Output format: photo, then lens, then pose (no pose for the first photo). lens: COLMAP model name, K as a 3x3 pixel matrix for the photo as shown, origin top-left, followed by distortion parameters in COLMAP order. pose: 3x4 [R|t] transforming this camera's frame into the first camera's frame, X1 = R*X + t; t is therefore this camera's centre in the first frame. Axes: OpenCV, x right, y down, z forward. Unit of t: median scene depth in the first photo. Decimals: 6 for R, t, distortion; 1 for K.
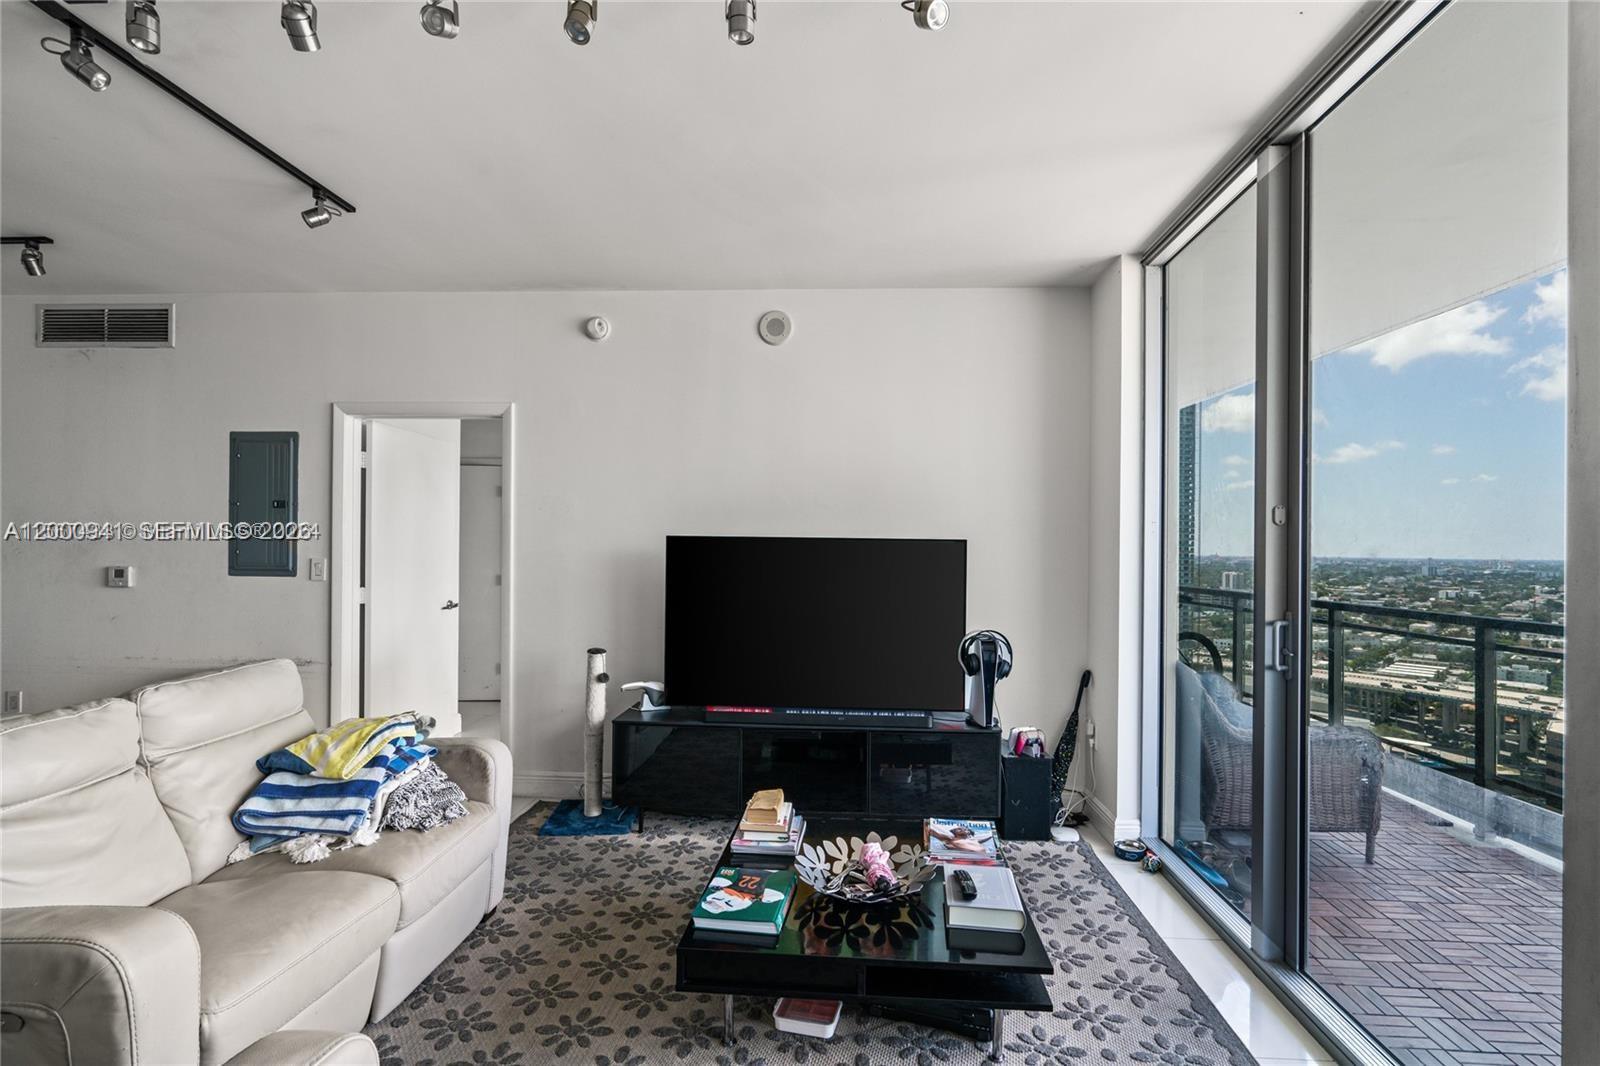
lens RADIAL K [[729.5, 0, 831.5], [0, 729.5, 550.1], [0, 0, 1]] dist [-0.002250, -0.000310]
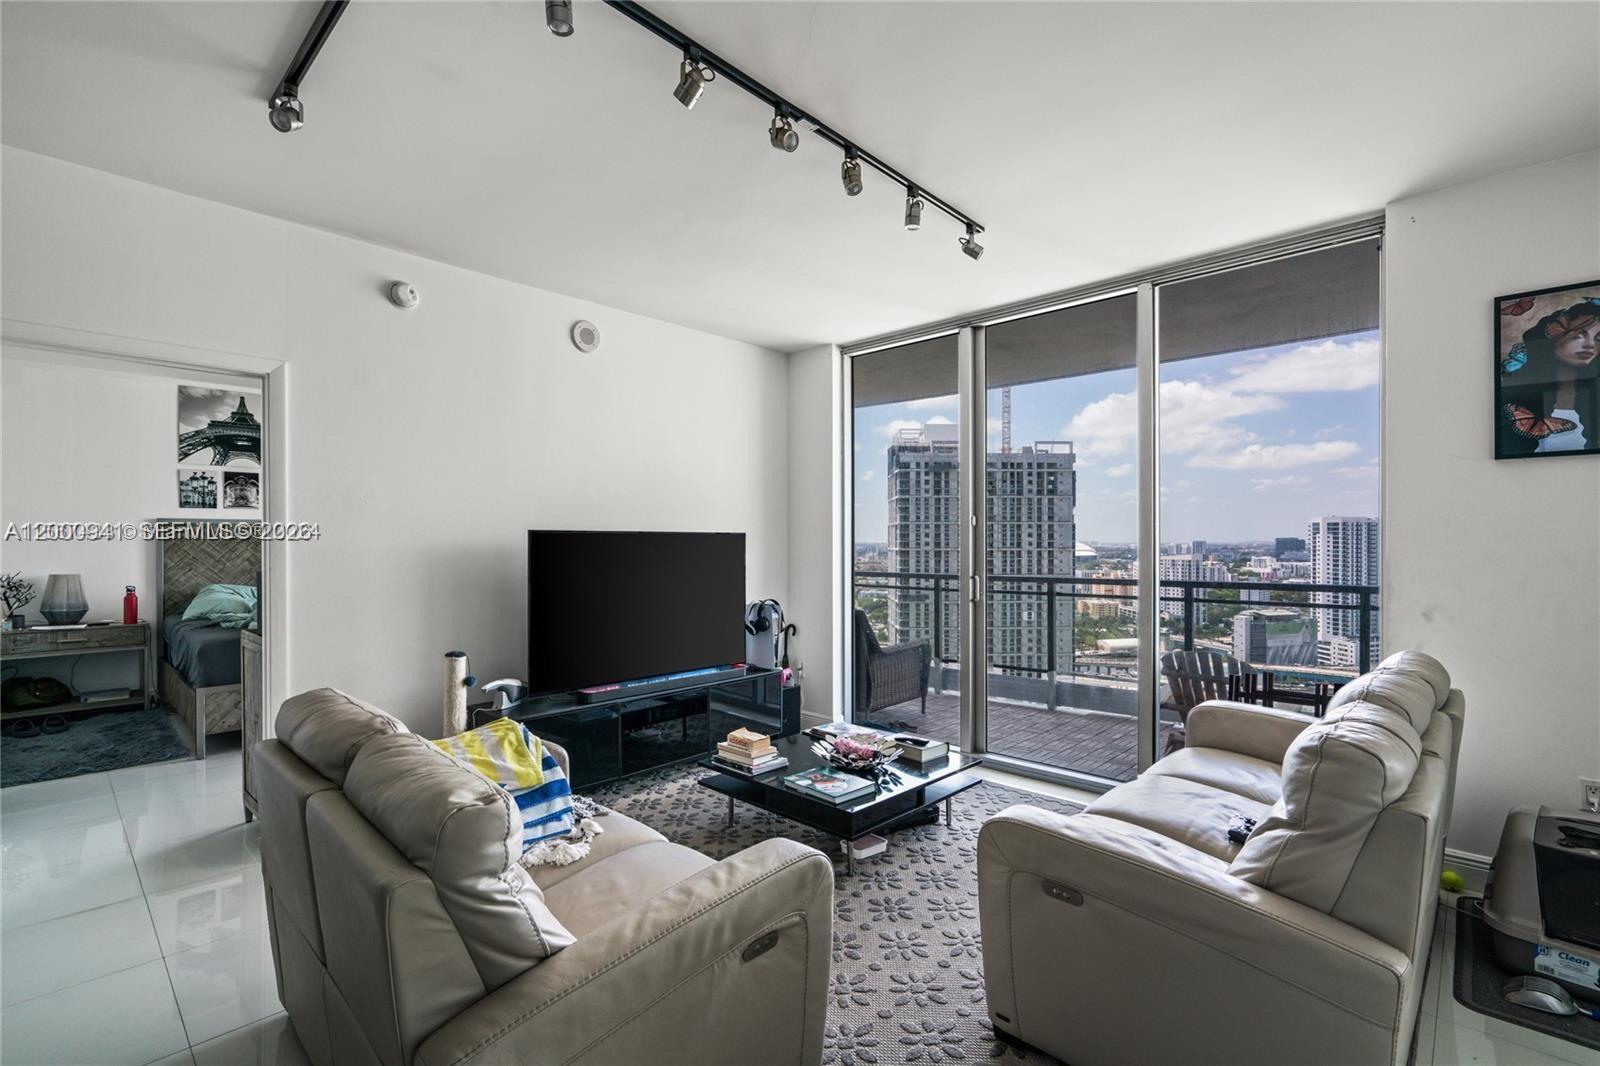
lens RADIAL K [[725.6, 0, 806.7], [0, 725.6, 542.7], [0, 0, 1]] dist [0.000334, 0.001076]
pose [[0.646775, -0.012352, 0.762580, -0.733031], [0.006909, 0.999923, 0.010336, -0.009889], [-0.762649, -0.001416, 0.646811, 0.061866]]
